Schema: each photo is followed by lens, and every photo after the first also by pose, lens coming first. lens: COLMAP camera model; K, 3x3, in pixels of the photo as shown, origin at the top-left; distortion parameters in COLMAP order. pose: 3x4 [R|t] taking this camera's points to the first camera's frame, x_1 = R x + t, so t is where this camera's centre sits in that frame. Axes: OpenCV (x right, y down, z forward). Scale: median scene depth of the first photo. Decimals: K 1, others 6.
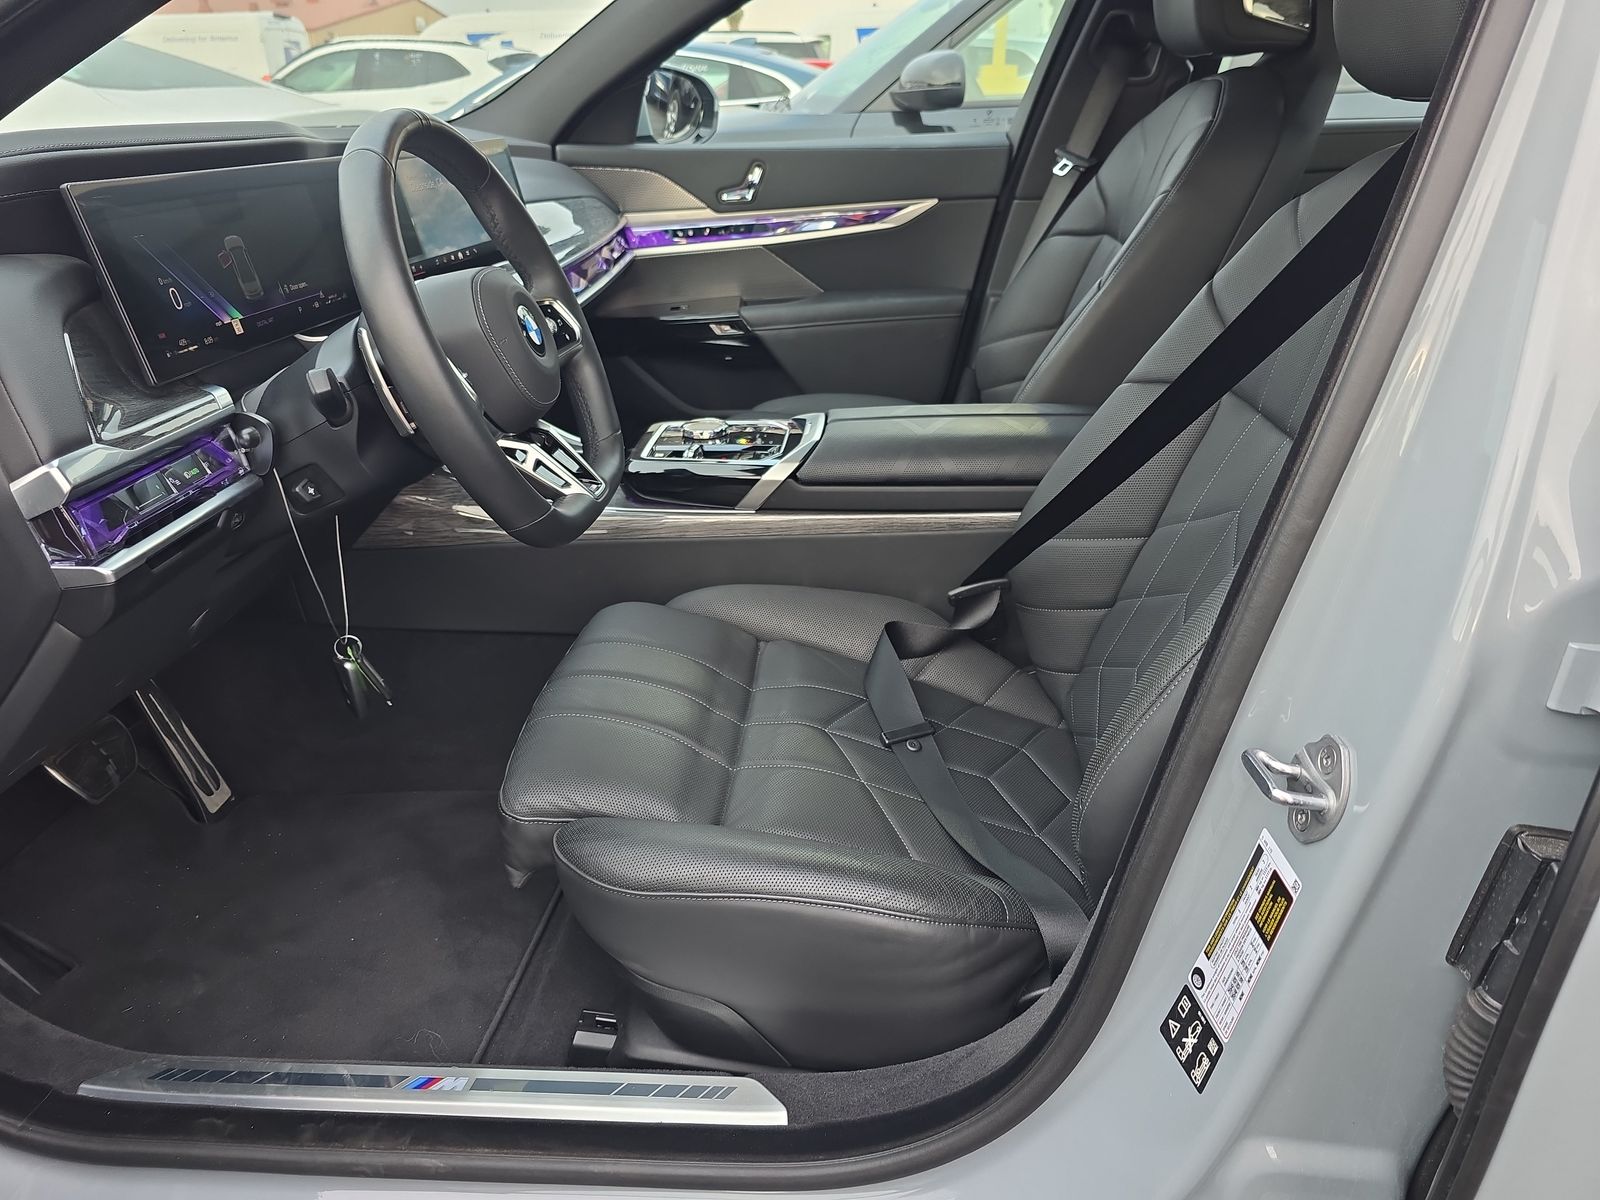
lens RADIAL K [[1112.3, 0, 790.5], [0, 1112.3, 600.7], [0, 0, 1]] dist [0.036005, -0.025929]
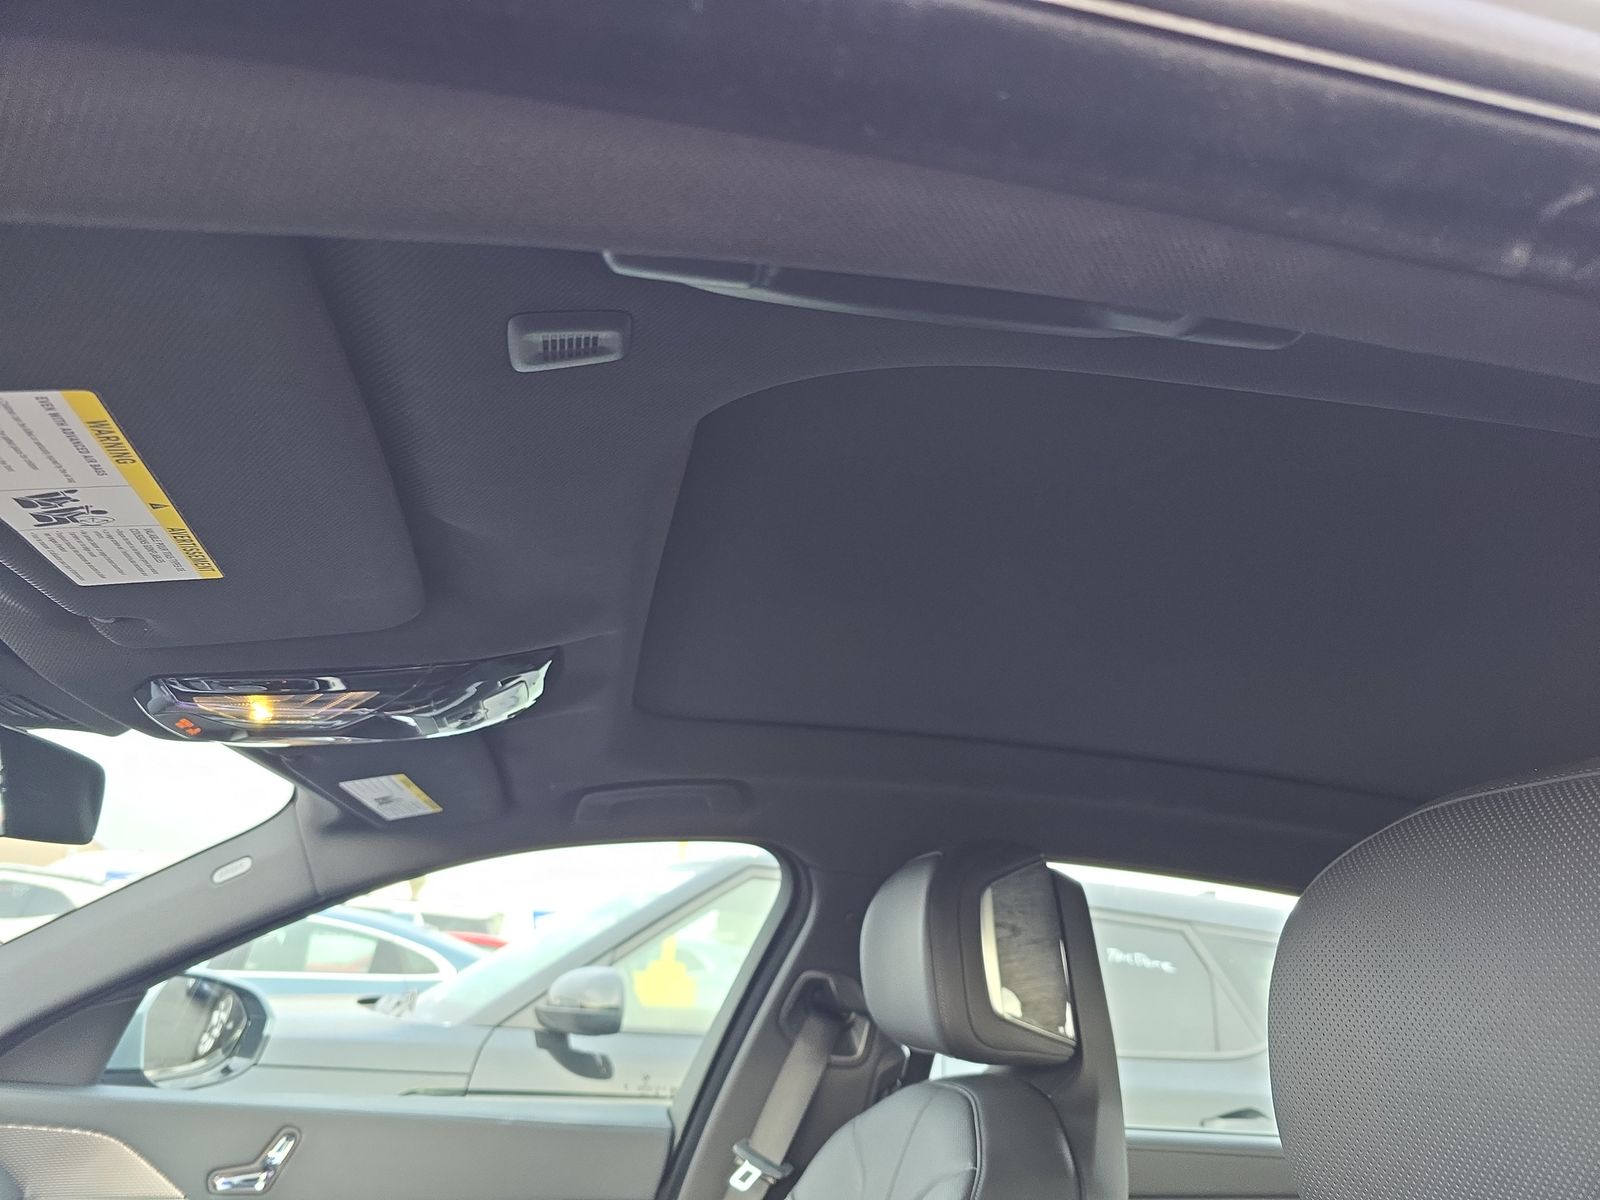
lens RADIAL K [[1112.3, 0, 797.9], [0, 1112.3, 601.0], [0, 0, 1]] dist [0.036005, -0.025929]
pose [[0.958571, 0.169466, 0.228962, 0.051110], [0.030296, 0.738573, -0.673493, -0.164792], [-0.283239, 0.652527, 0.702840, 0.248023]]
